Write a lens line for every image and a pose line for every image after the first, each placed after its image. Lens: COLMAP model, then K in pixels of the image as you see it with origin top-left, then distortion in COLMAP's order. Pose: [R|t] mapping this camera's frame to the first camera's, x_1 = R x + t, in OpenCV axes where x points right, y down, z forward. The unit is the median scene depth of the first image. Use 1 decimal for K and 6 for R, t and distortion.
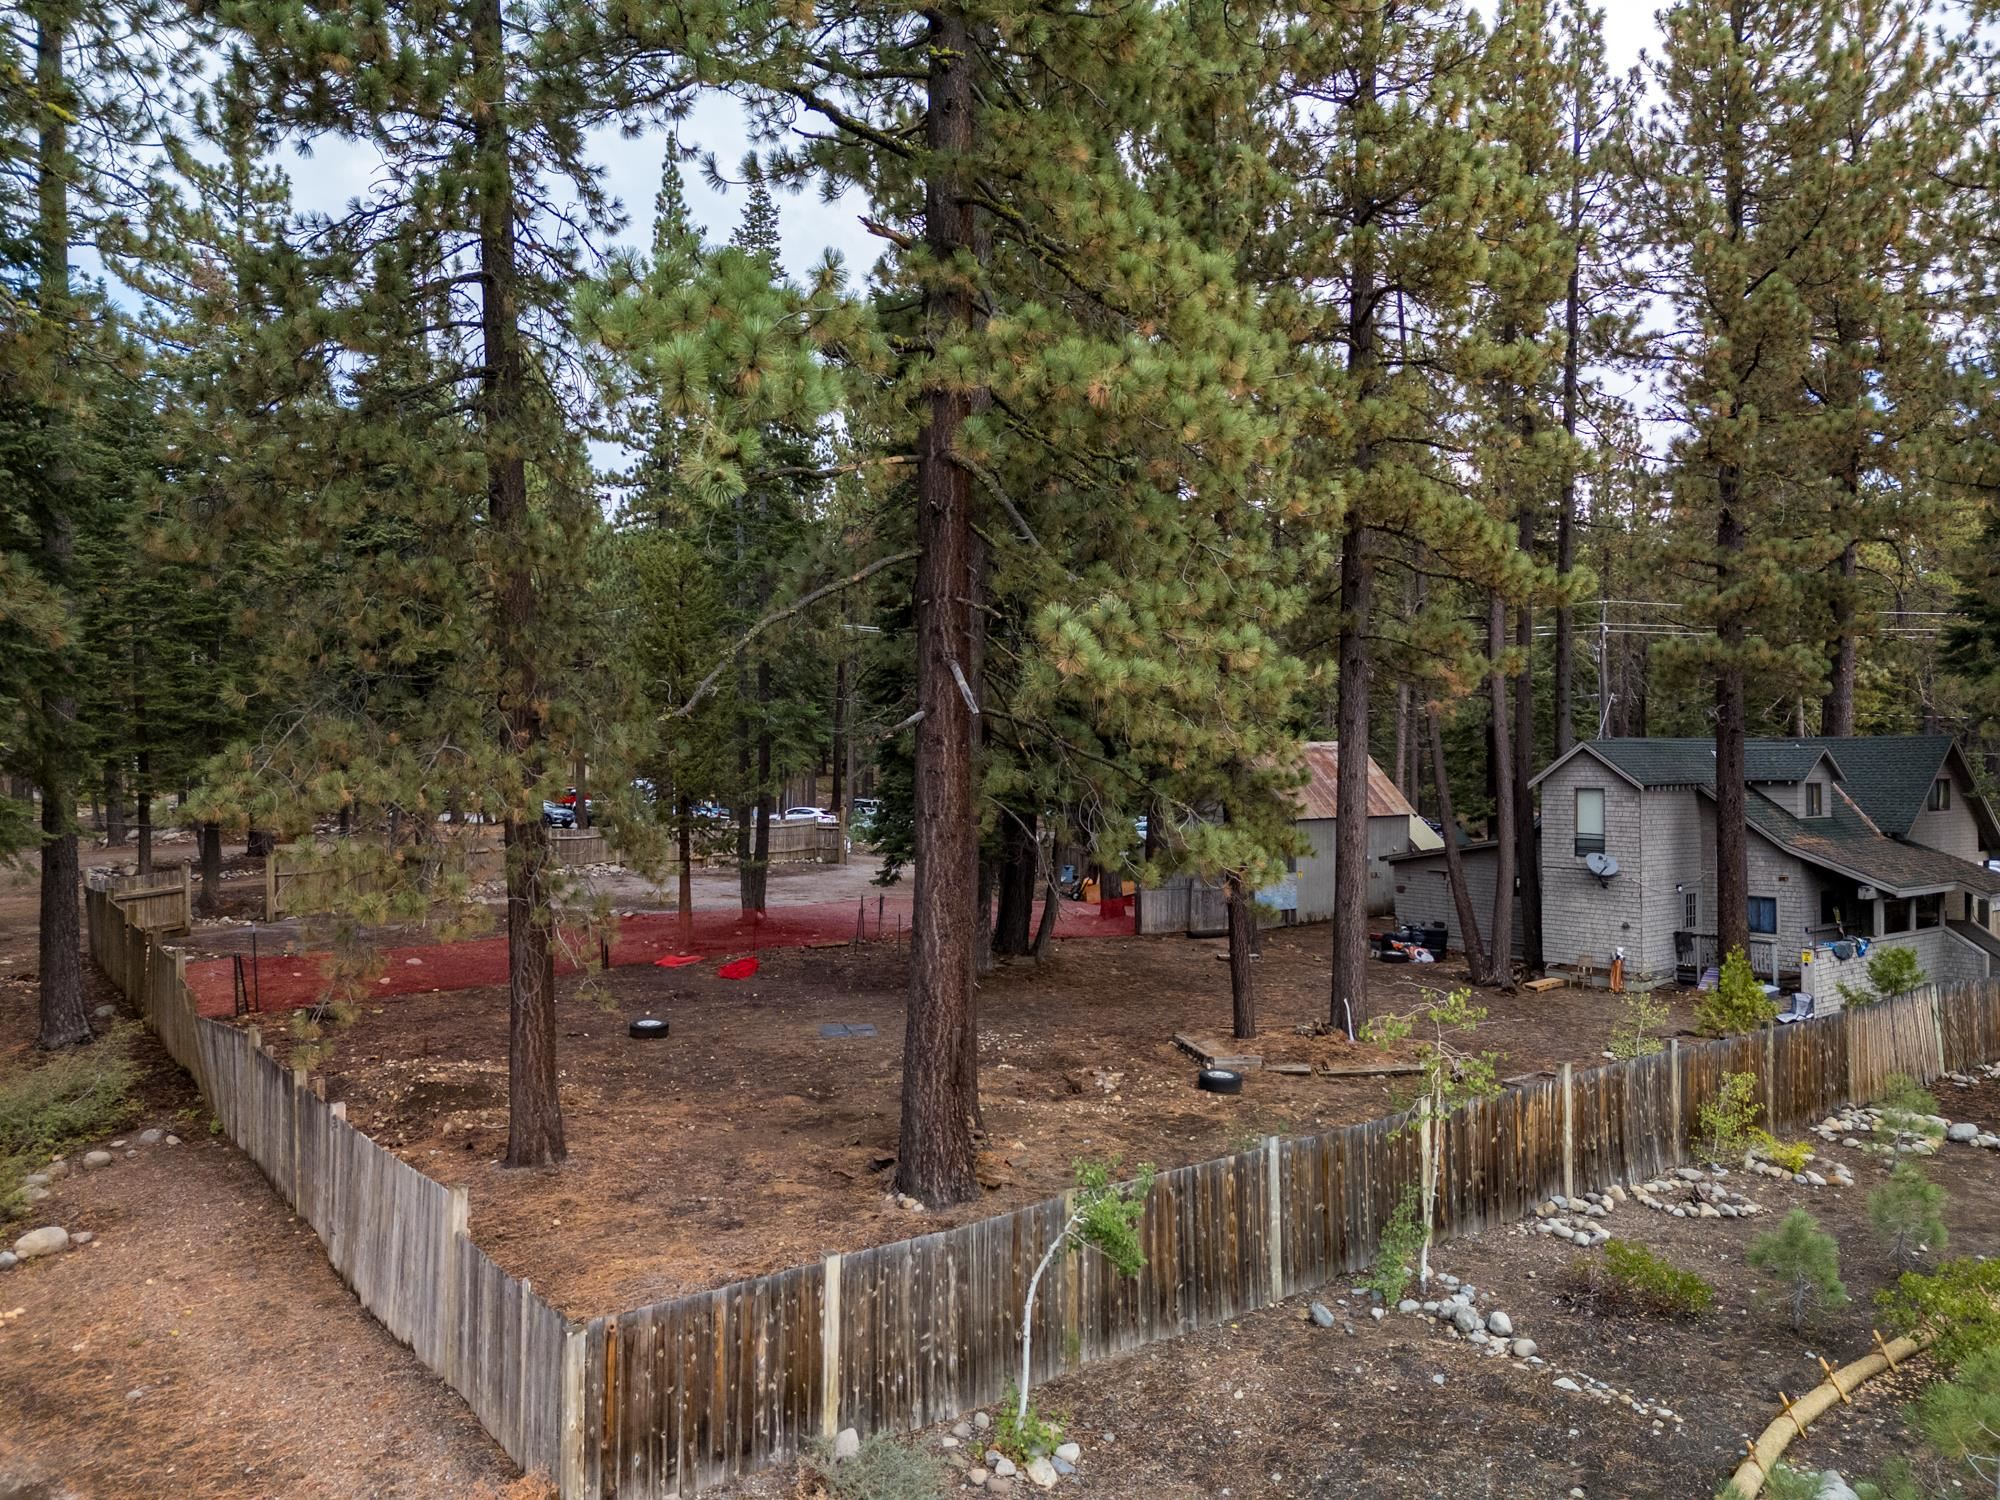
lens RADIAL K [[1441.3, 0, 1000.0], [0, 1441.3, 750.0], [0, 0, 1]] dist [0.091451, -0.067246]
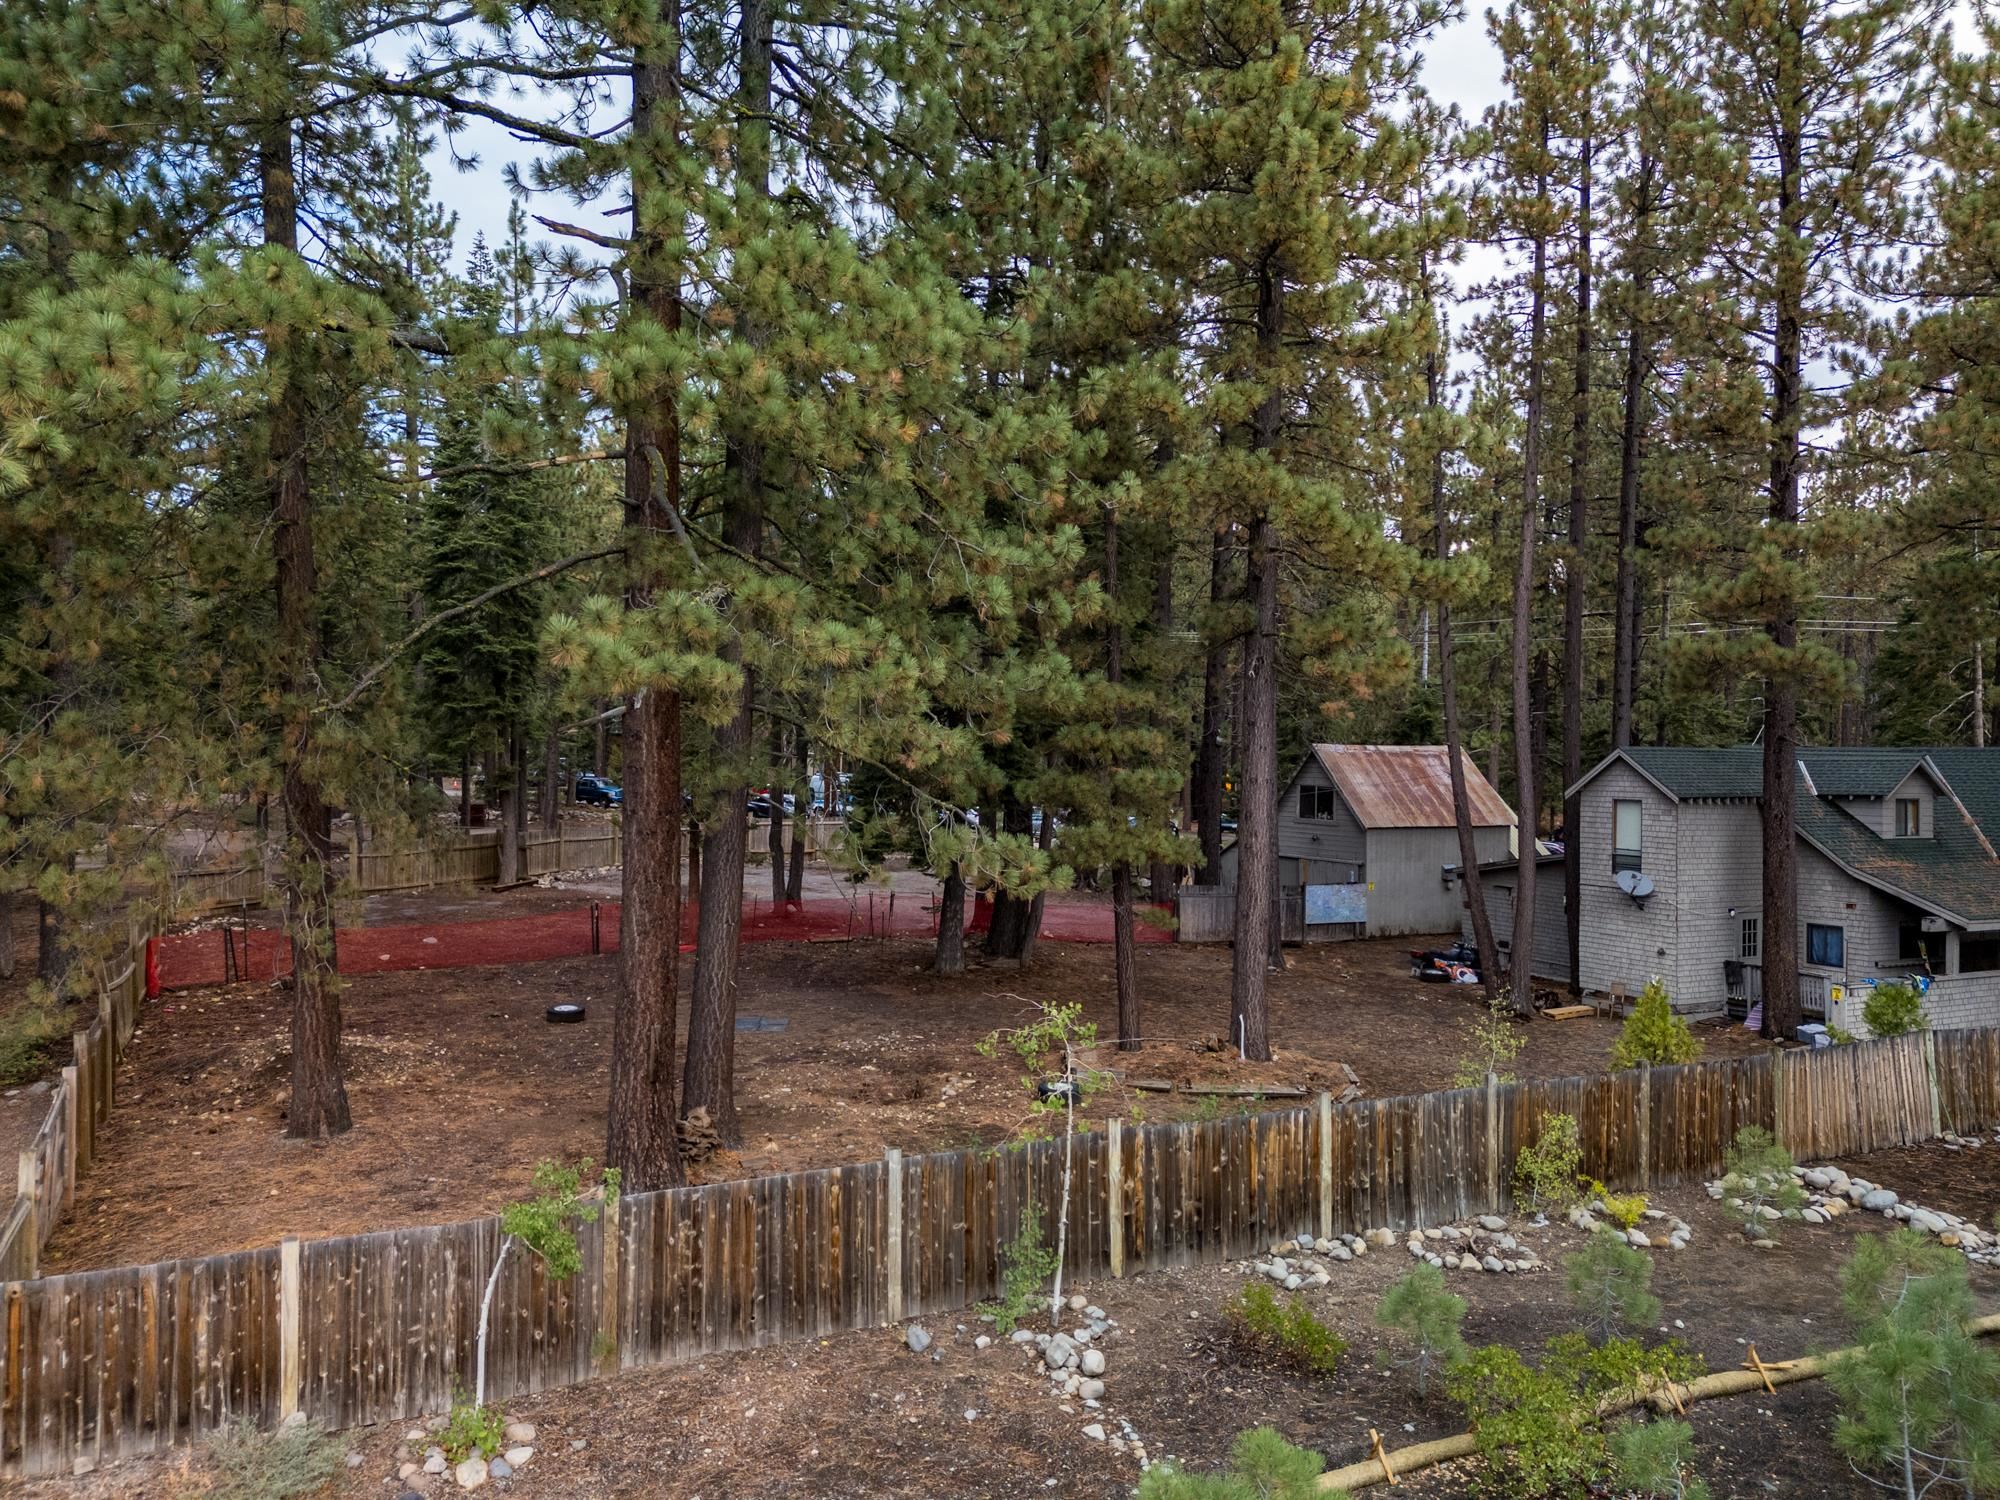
lens RADIAL K [[1441.3, 0, 1000.0], [0, 1441.3, 750.0], [0, 0, 1]] dist [0.091451, -0.067246]
pose [[0.981869, 0.012834, -0.189125, 0.392522], [-0.012899, 0.999916, 0.000891, -0.000856], [0.189120, 0.001565, 0.981953, 0.061517]]
